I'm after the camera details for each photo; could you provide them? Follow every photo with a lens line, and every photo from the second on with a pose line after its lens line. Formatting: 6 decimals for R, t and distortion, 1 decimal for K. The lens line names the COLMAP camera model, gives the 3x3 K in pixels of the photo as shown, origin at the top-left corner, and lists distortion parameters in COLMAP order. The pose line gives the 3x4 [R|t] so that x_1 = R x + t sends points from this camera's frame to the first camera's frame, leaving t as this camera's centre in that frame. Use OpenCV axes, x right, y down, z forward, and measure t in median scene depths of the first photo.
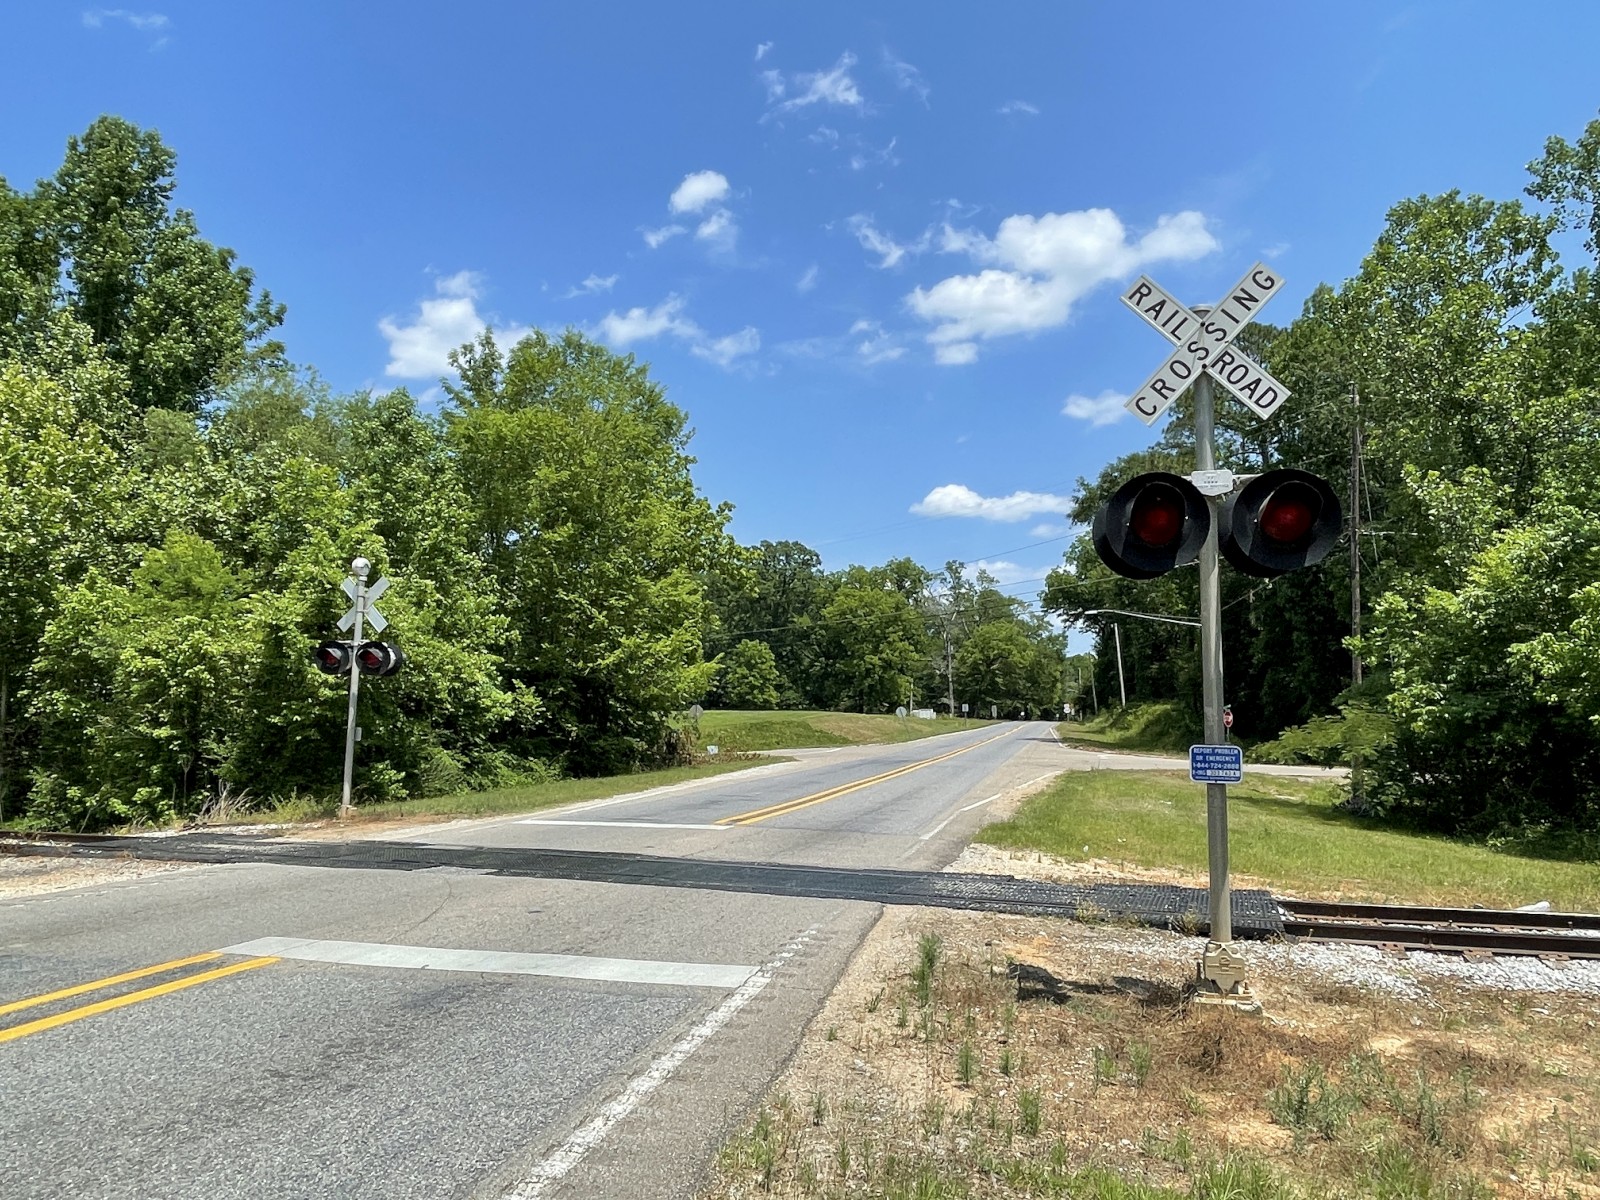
lens RADIAL K [[1118.4, 0, 803.0], [0, 1118.4, 592.4], [0, 0, 1]] dist [-0.004283, 0.001181]
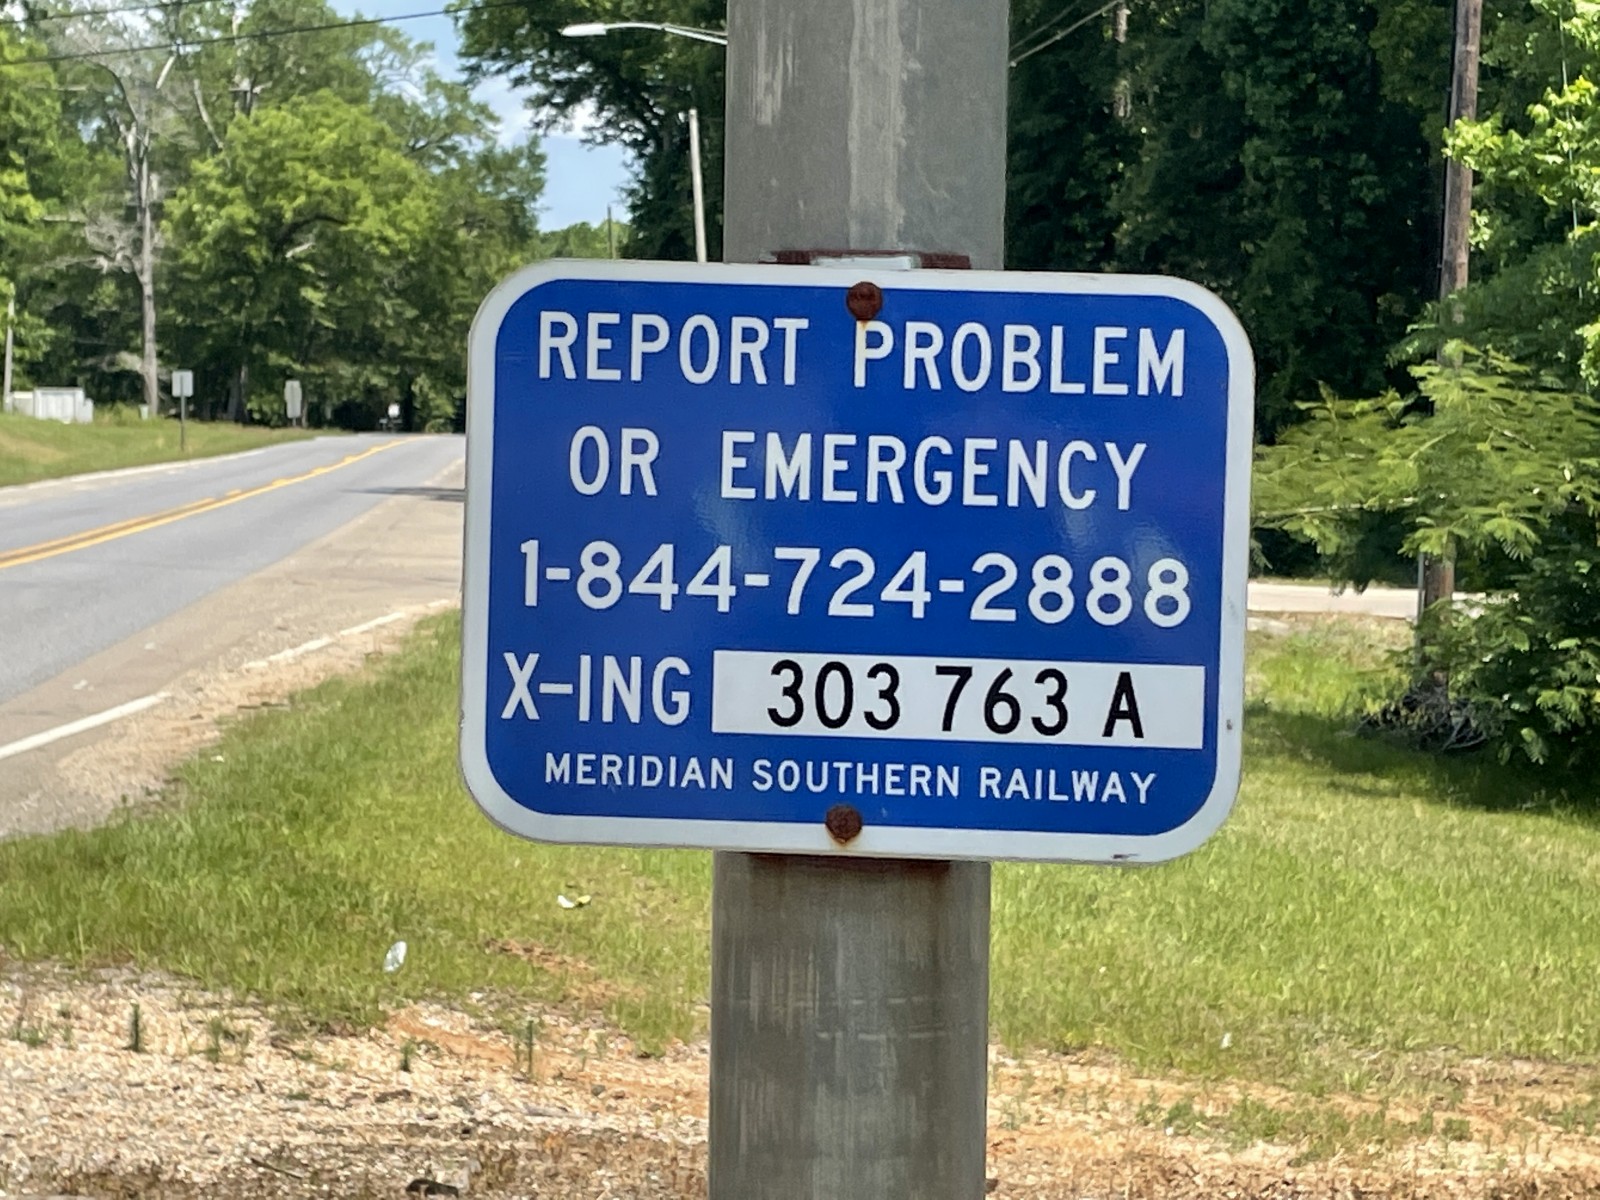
lens RADIAL K [[3628.6, 0, 800.0], [0, 3628.6, 600.0], [0, 0, 1]] dist [0.027605, -0.220717]
pose [[0.955794, -0.004832, 0.293998, 0.069842], [-0.041786, 0.987485, 0.152078, 0.028543], [-0.291054, -0.157640, 0.943630, 0.184142]]
